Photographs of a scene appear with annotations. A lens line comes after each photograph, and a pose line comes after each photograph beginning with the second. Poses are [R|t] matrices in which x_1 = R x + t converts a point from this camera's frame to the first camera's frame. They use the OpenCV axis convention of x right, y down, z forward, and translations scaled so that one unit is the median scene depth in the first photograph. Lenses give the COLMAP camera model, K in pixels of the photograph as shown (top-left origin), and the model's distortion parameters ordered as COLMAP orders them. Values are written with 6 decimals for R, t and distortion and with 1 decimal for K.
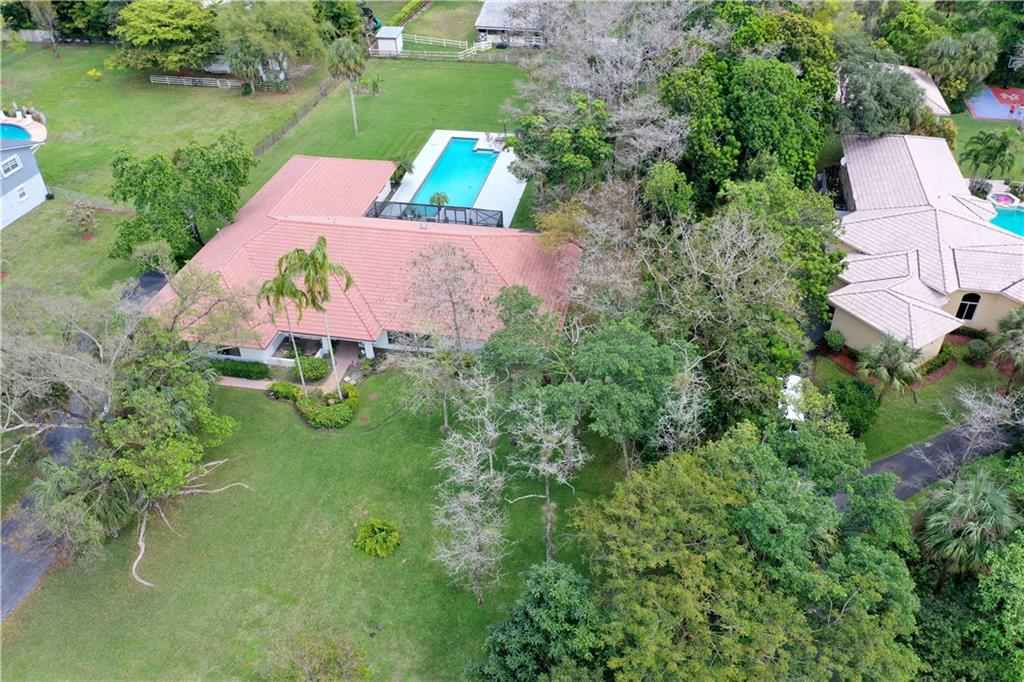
lens RADIAL K [[810.4, 0, 512.0], [0, 810.4, 341.0], [0, 0, 1]] dist [-0.000714, 0.001736]
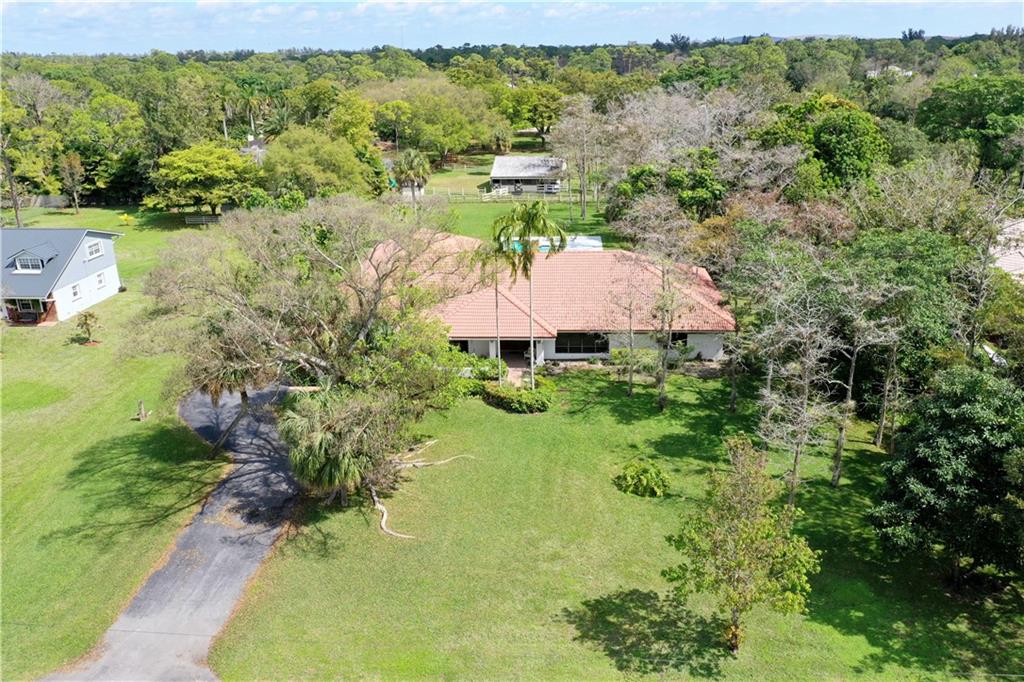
lens RADIAL K [[810.4, 0, 512.0], [0, 810.4, 341.0], [0, 0, 1]] dist [-0.000714, 0.001736]
pose [[0.991112, -0.046410, 0.124673, -0.188418], [0.081188, 0.953424, -0.290503, 0.155374], [-0.105384, 0.298042, 0.948718, 0.049696]]
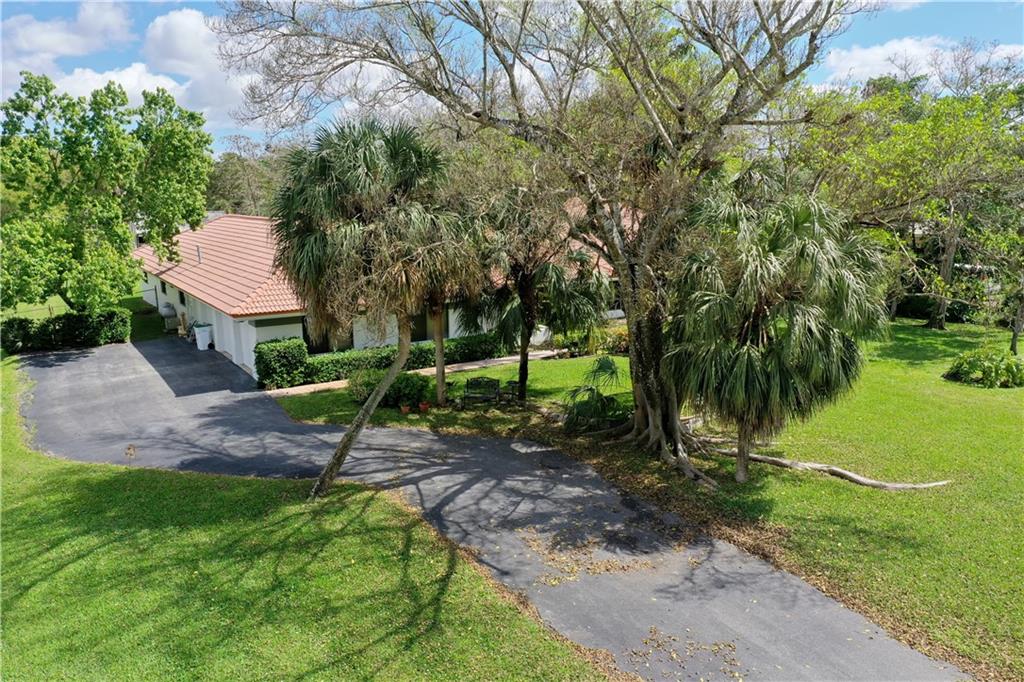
lens RADIAL K [[810.4, 0, 512.0], [0, 810.4, 341.0], [0, 0, 1]] dist [-0.000714, 0.001736]
pose [[0.729765, -0.113277, 0.674248, -0.386947], [0.407489, 0.863944, -0.295894, 0.115920], [-0.548995, 0.490682, 0.676636, 0.345111]]
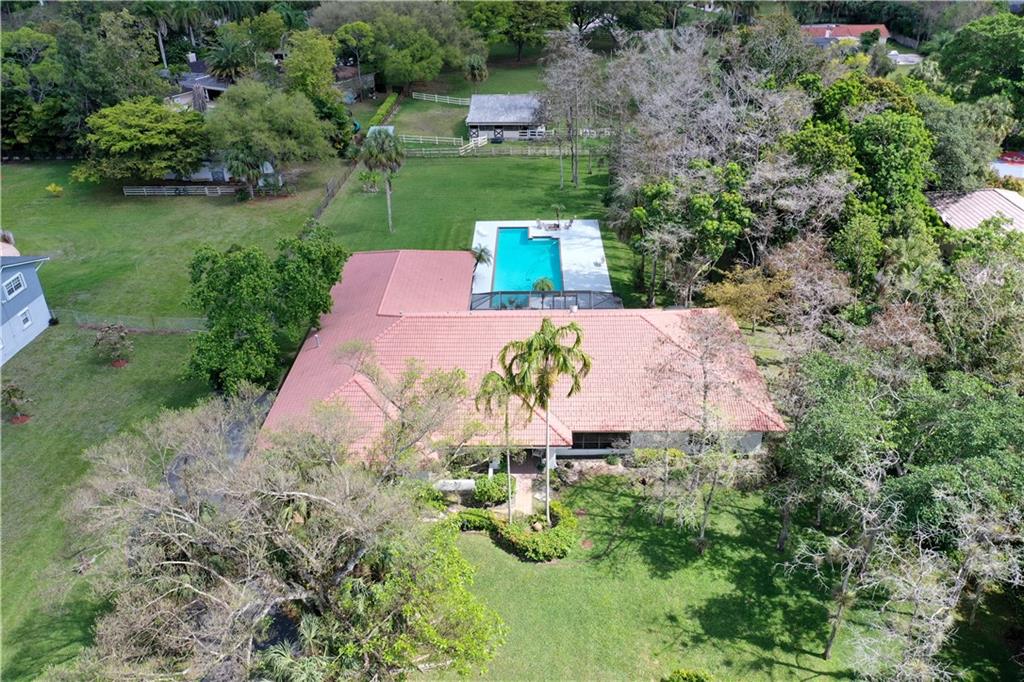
lens RADIAL K [[810.4, 0, 512.0], [0, 810.4, 341.0], [0, 0, 1]] dist [-0.000714, 0.001736]
pose [[0.984335, -0.083594, 0.155231, -0.191846], [0.104310, 0.985946, -0.130496, -0.001947], [-0.142141, 0.144644, 0.979221, 0.102807]]
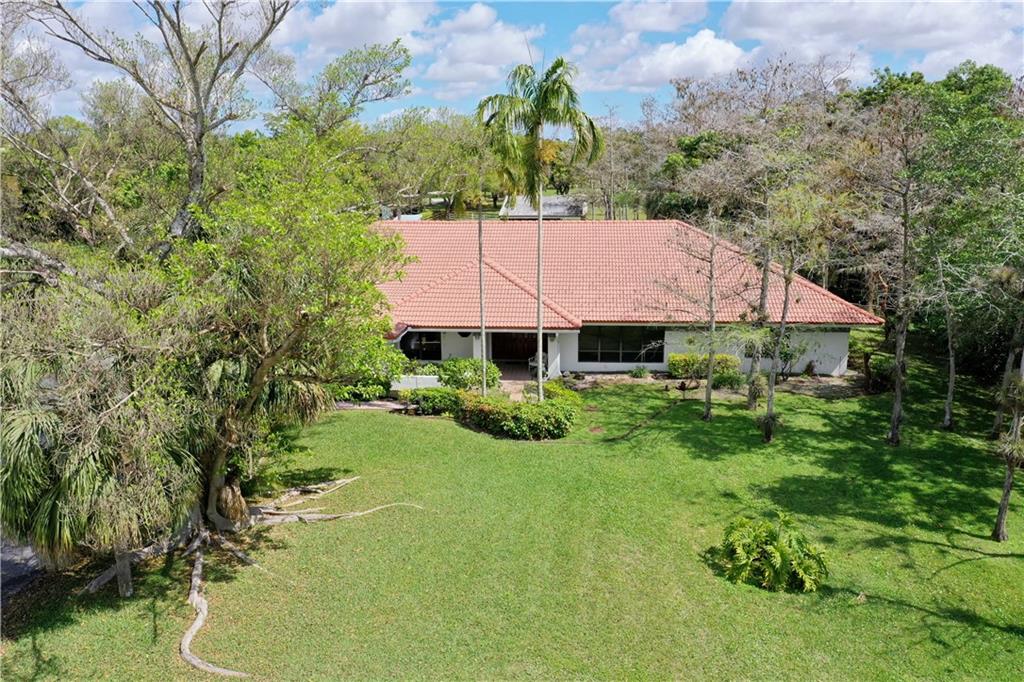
lens RADIAL K [[809.7, 0, 506.2], [0, 809.7, 340.8], [0, 0, 1]] dist [-0.006390, -0.003105]
pose [[0.994666, -0.015472, 0.101979, -0.156254], [0.056144, 0.910599, -0.409460, 0.137672], [-0.086526, 0.413002, 0.906611, 0.260263]]
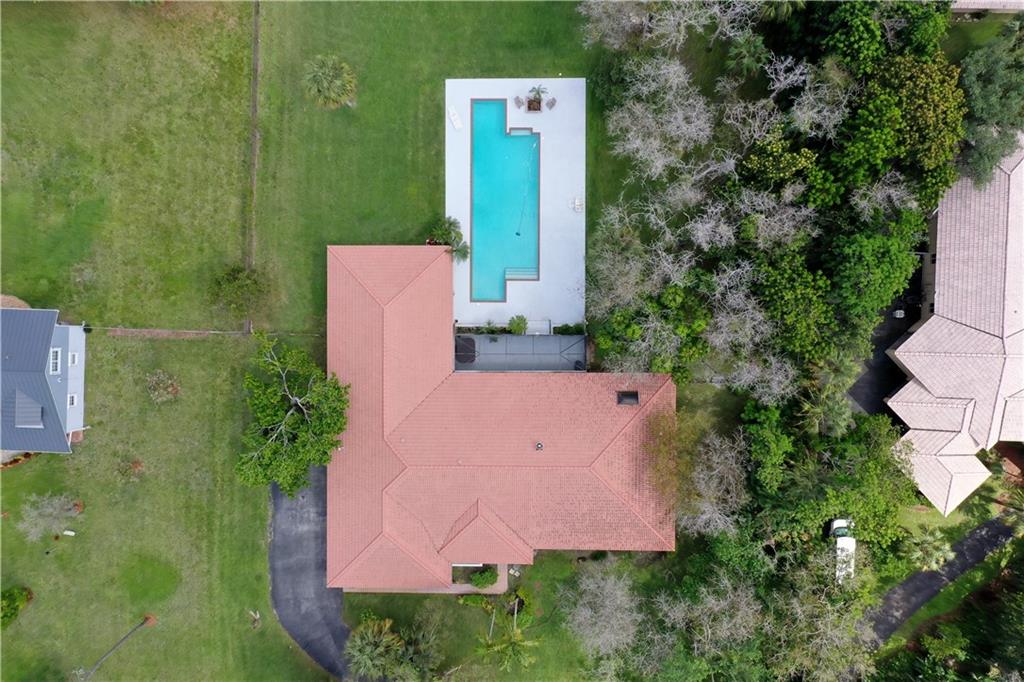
lens RADIAL K [[810.4, 0, 512.0], [0, 810.4, 341.0], [0, 0, 1]] dist [-0.000714, 0.001736]
pose [[0.981631, -0.190634, -0.007631, -0.067336], [0.118712, 0.578993, 0.806644, -0.688875], [-0.149356, -0.792733, 0.590988, 0.289376]]
